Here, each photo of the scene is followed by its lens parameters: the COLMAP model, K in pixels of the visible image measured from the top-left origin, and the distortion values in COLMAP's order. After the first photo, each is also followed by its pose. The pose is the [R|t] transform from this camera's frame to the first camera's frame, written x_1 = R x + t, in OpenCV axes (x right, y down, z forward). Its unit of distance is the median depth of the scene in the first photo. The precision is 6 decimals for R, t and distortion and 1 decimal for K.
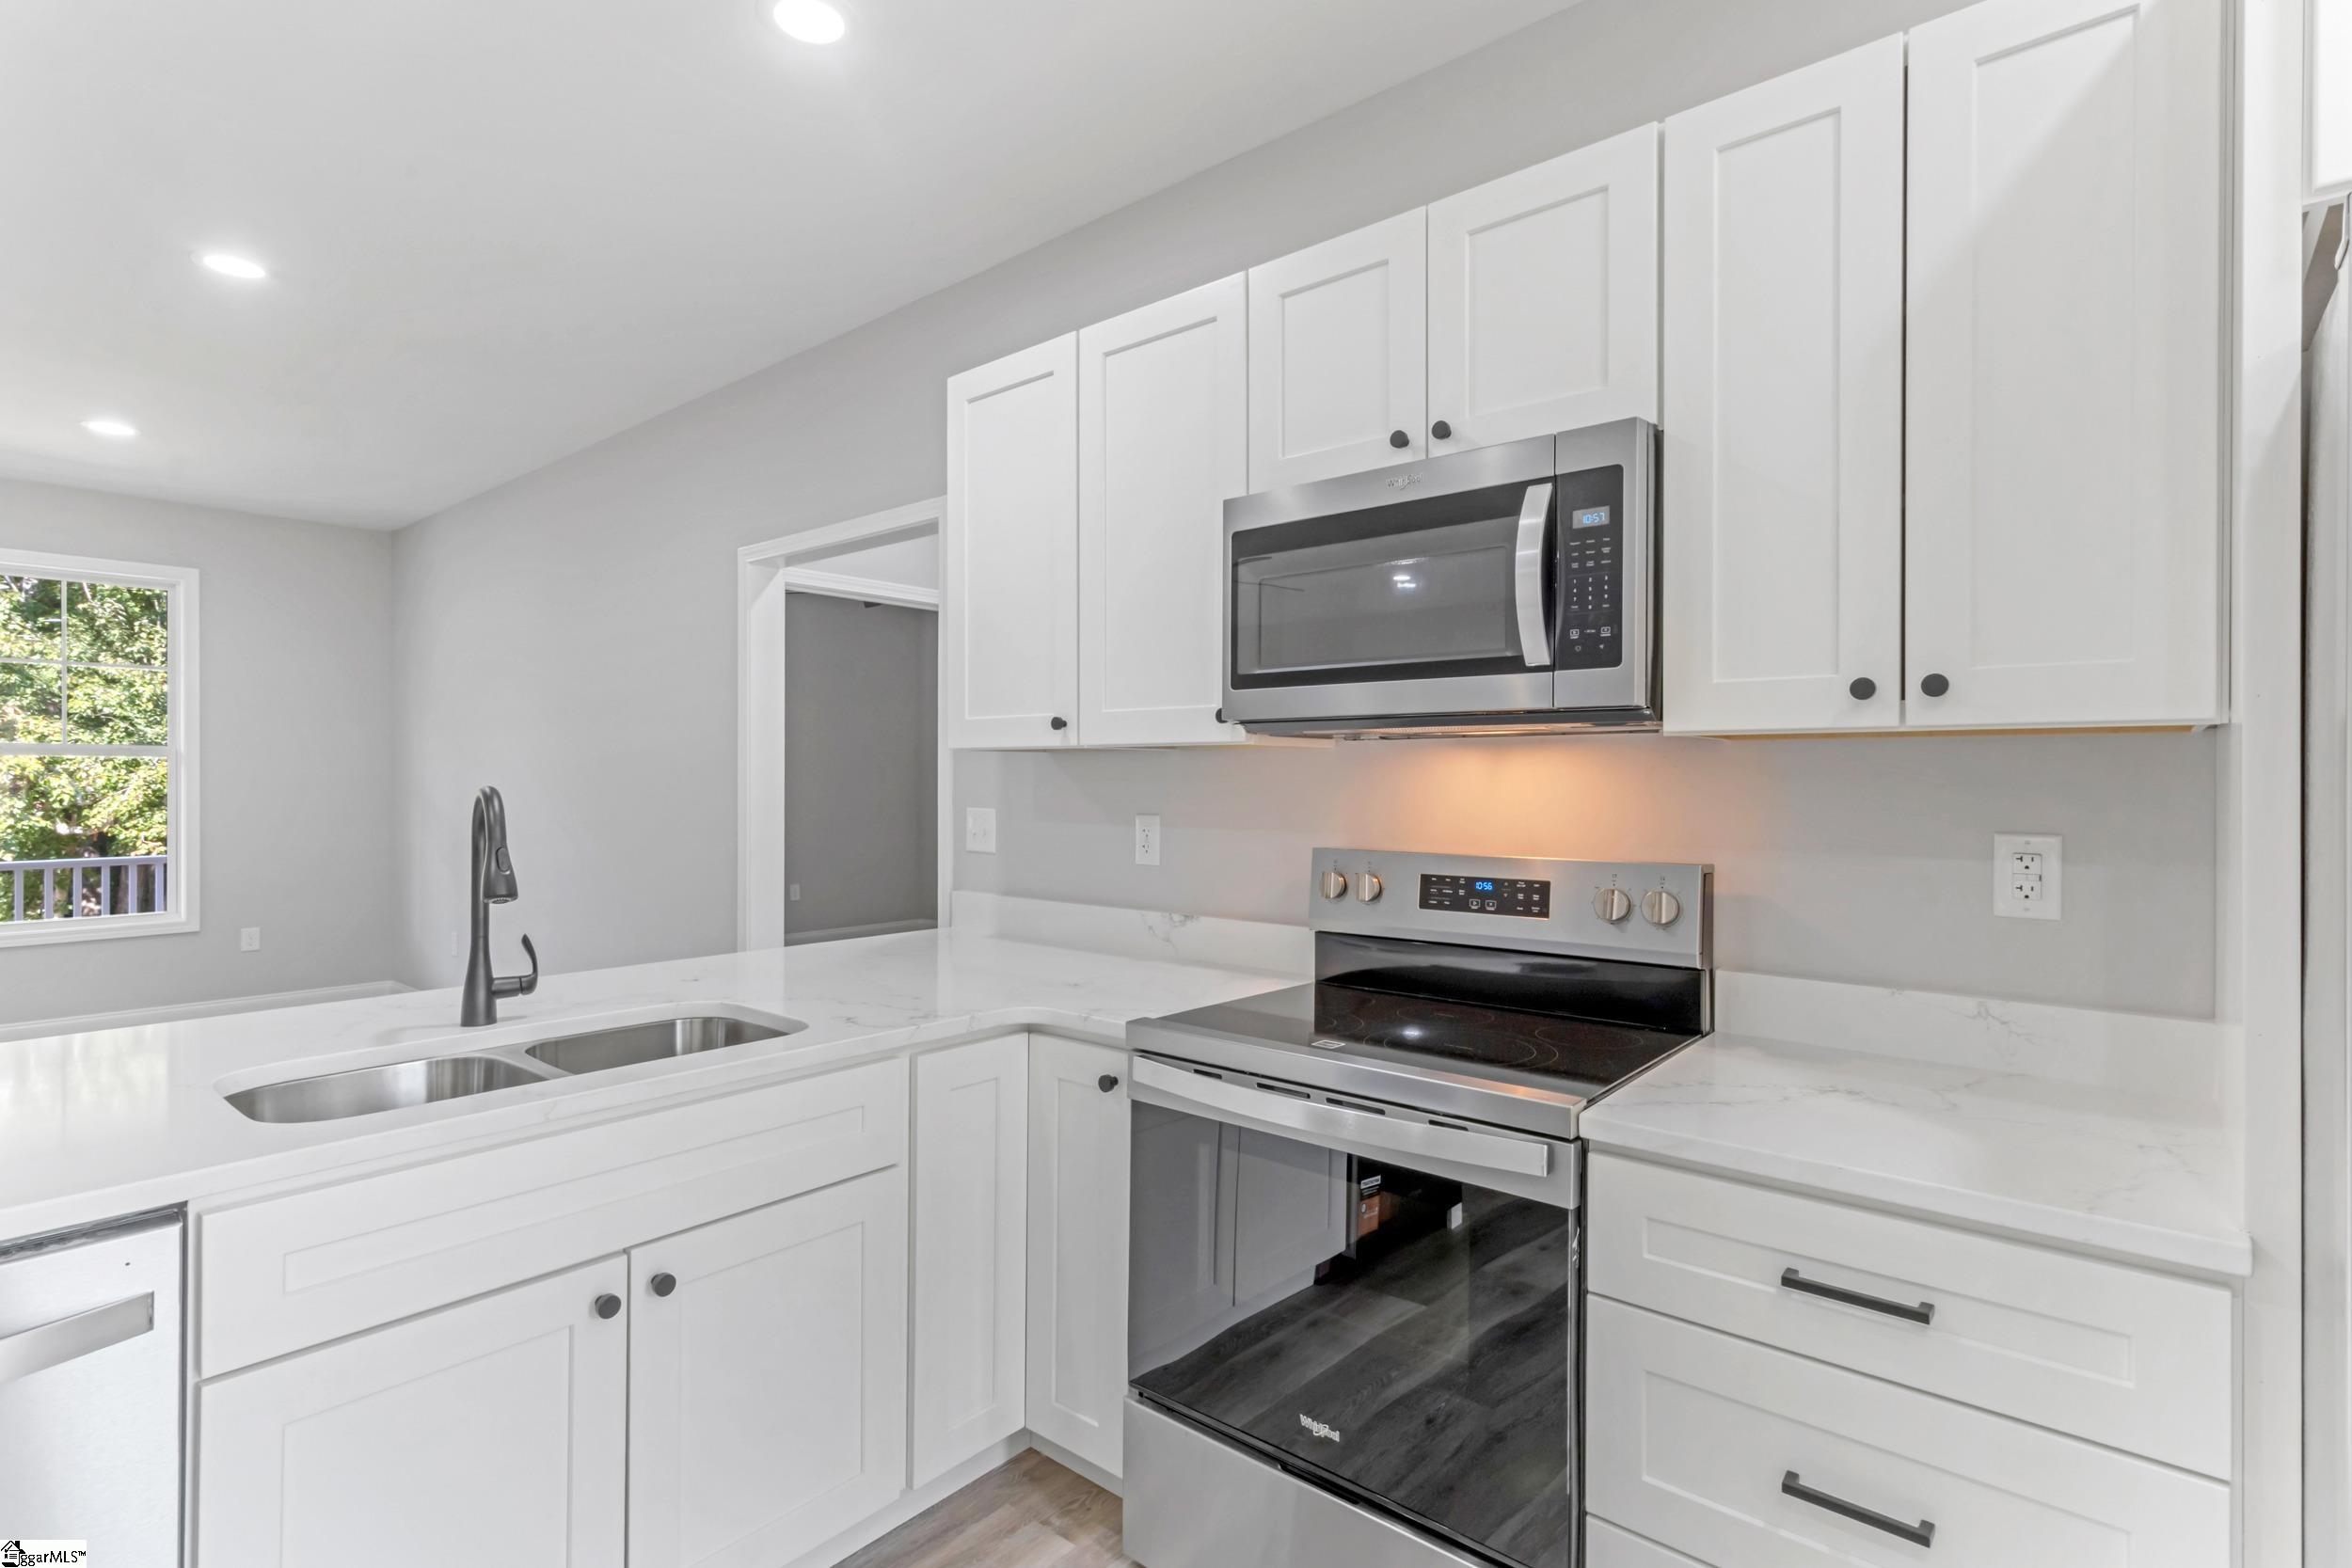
lens RADIAL K [[1156.2, 0, 1176.0], [0, 1156.2, 784.0], [0, 0, 1]] dist [-0.001215, -0.000317]
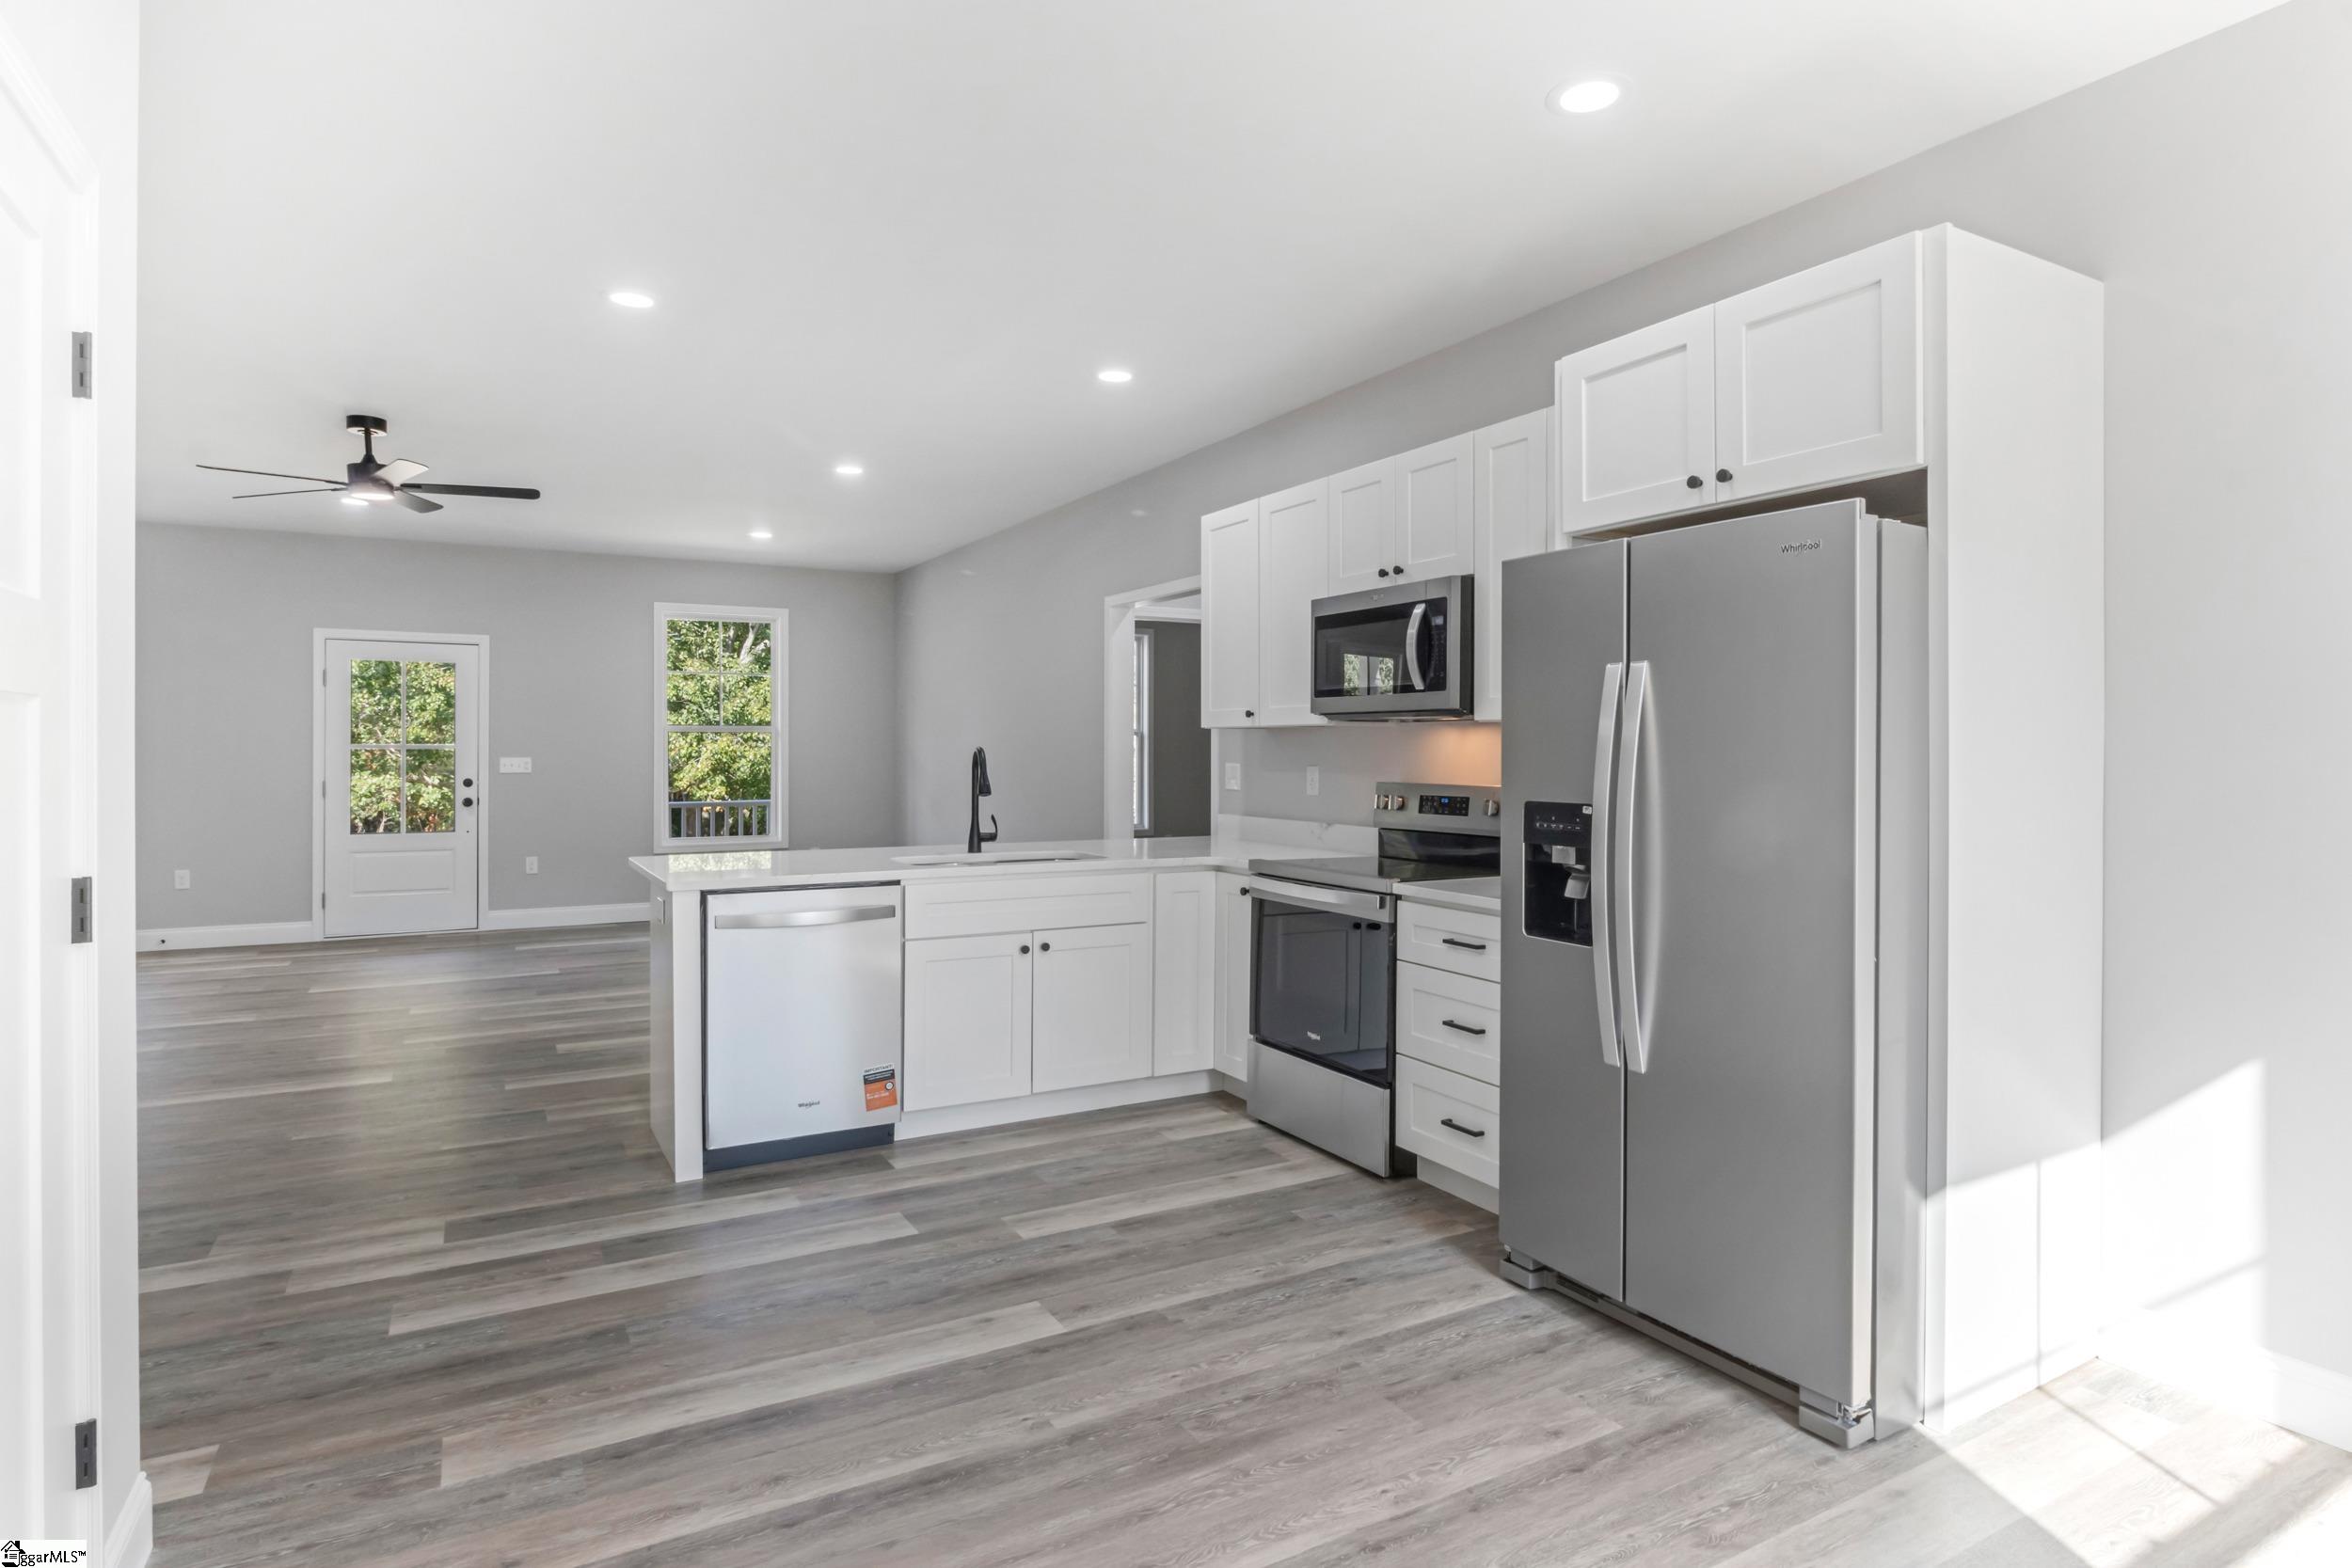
lens RADIAL K [[1250.0, 0, 1175.2], [0, 1250.0, 772.6], [0, 0, 1]] dist [-0.005635, 0.000345]
pose [[0.941021, 0.005103, -0.338310, 0.538275], [-0.001002, 0.999924, 0.012295, 0.018665], [0.338347, -0.011231, 0.940954, -1.059678]]
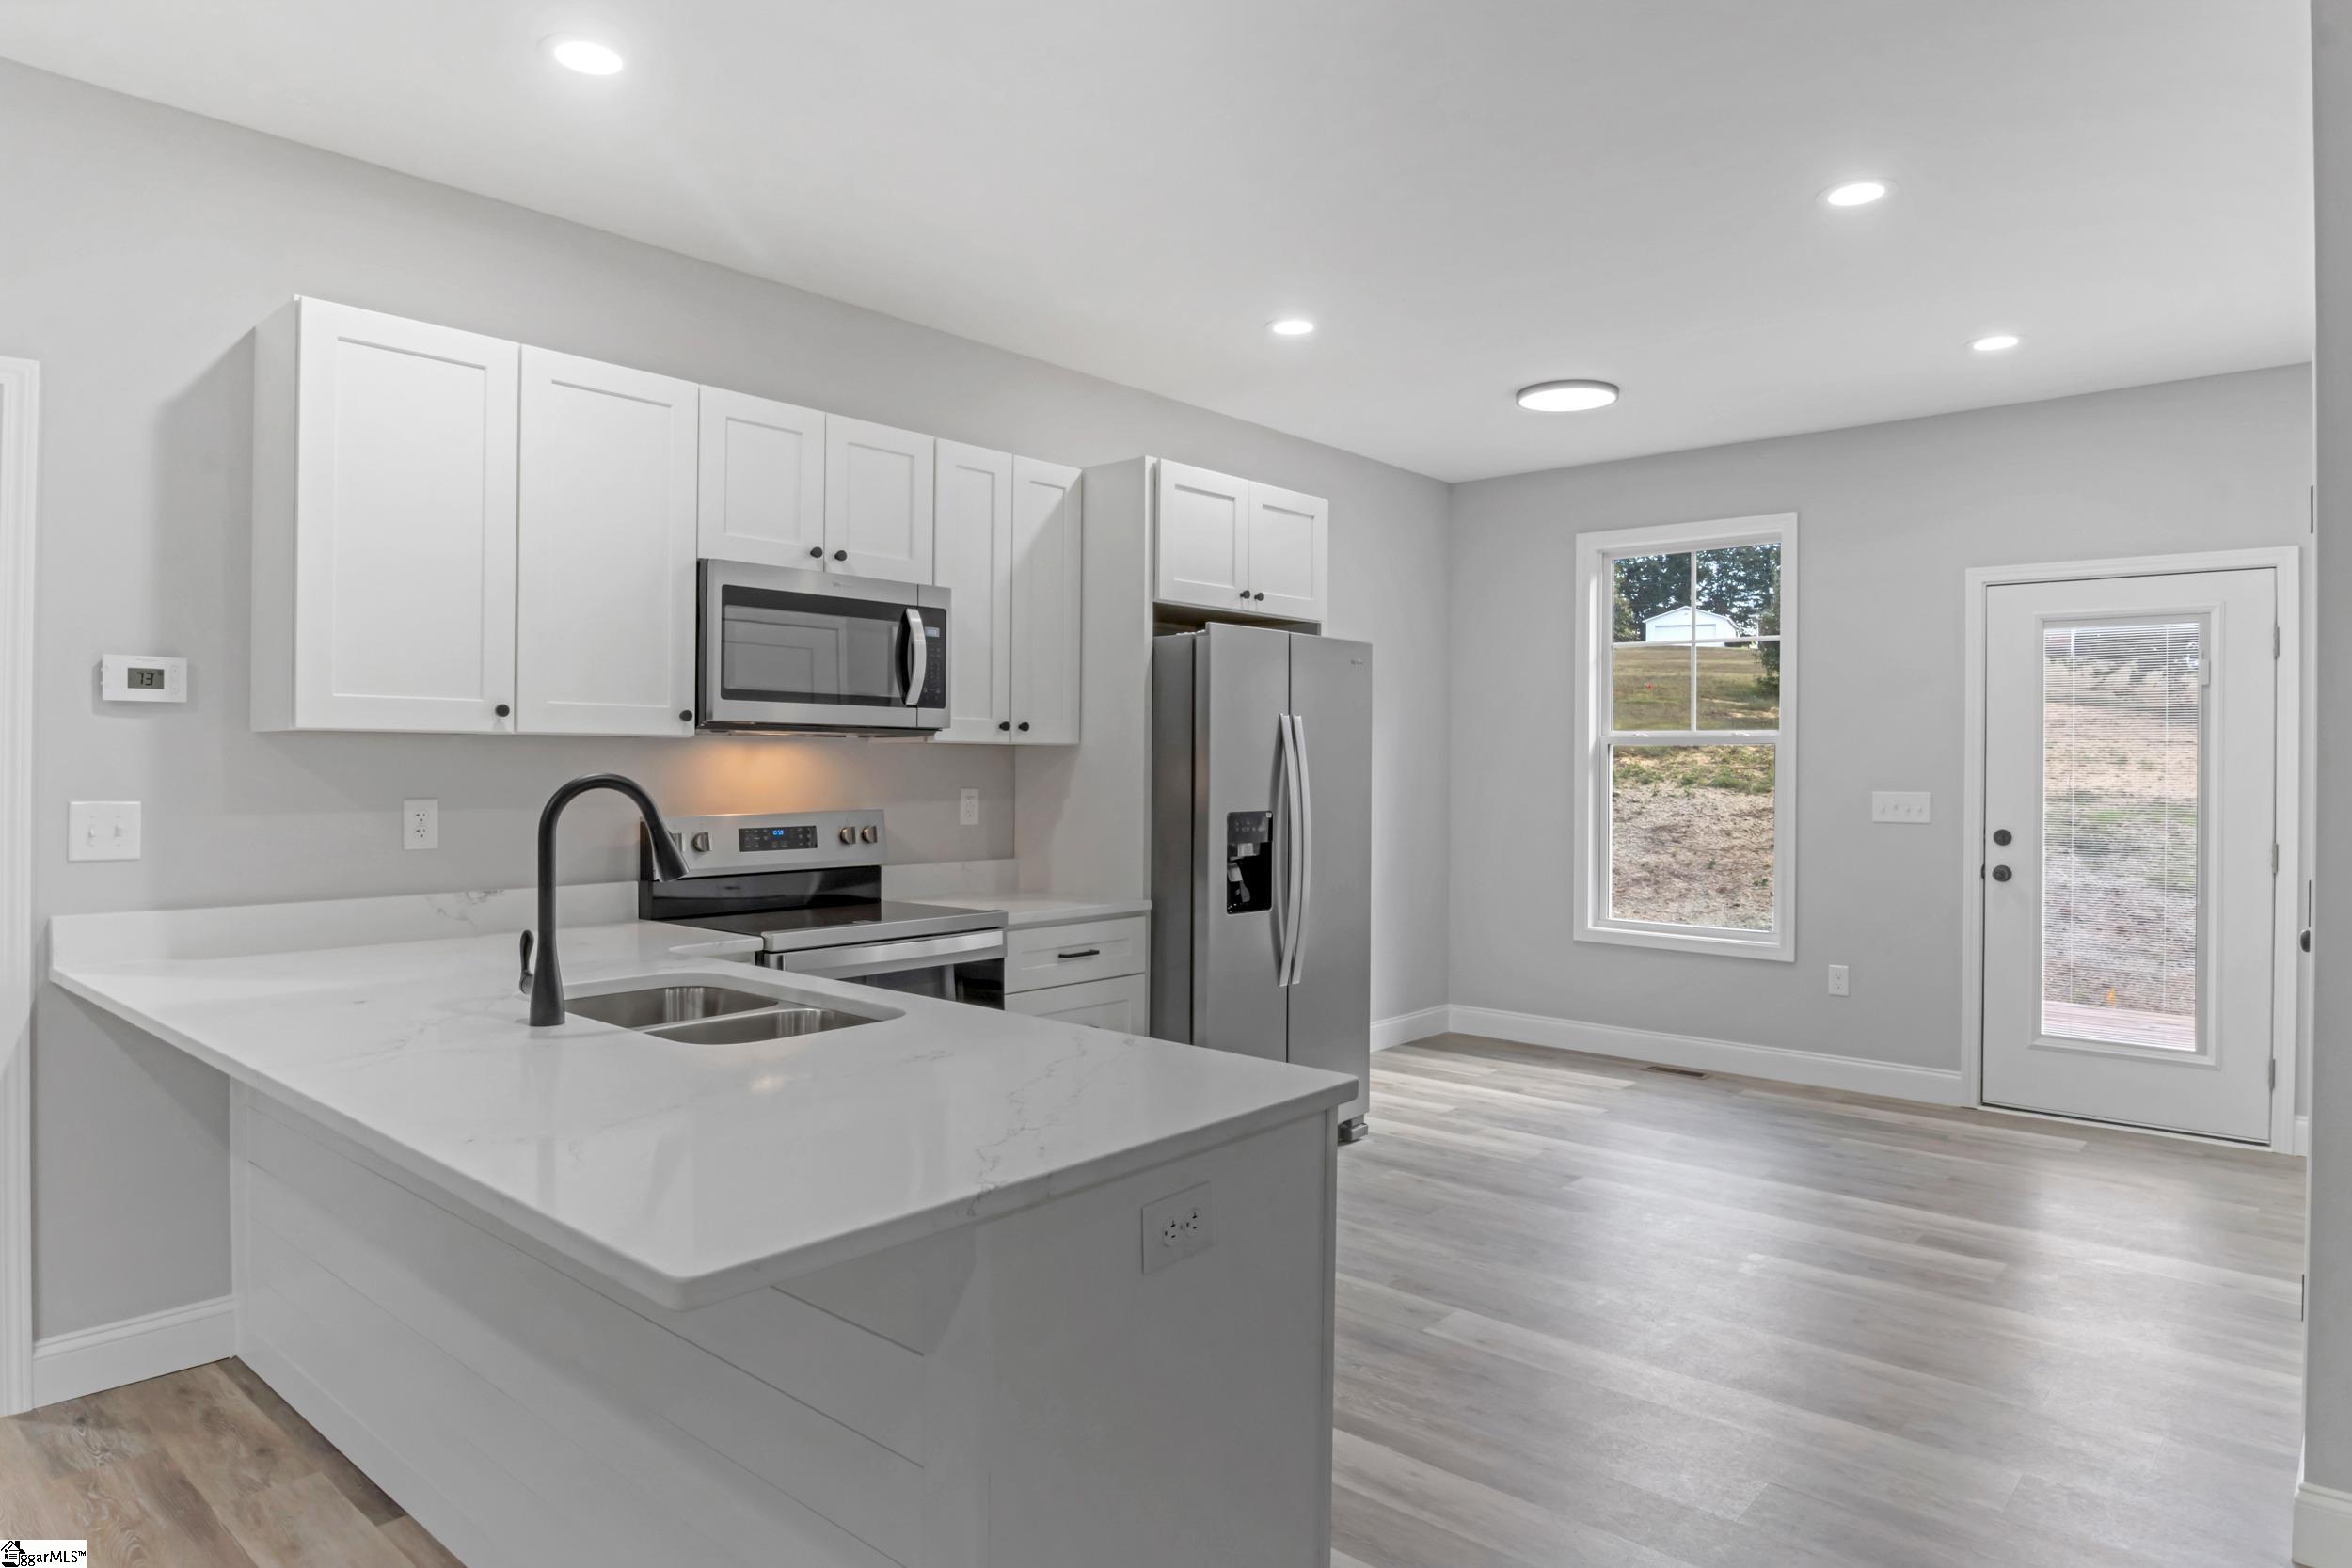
lens RADIAL K [[1402.5, 0, 1176.0], [0, 1402.5, 784.0], [0, 0, 1]] dist [-0.030255, 0.000460]
pose [[0.009454, -0.013586, 0.999863, -1.604797], [0.002436, 0.999905, 0.013563, -0.001345], [-0.999952, 0.002308, 0.009486, 0.443411]]
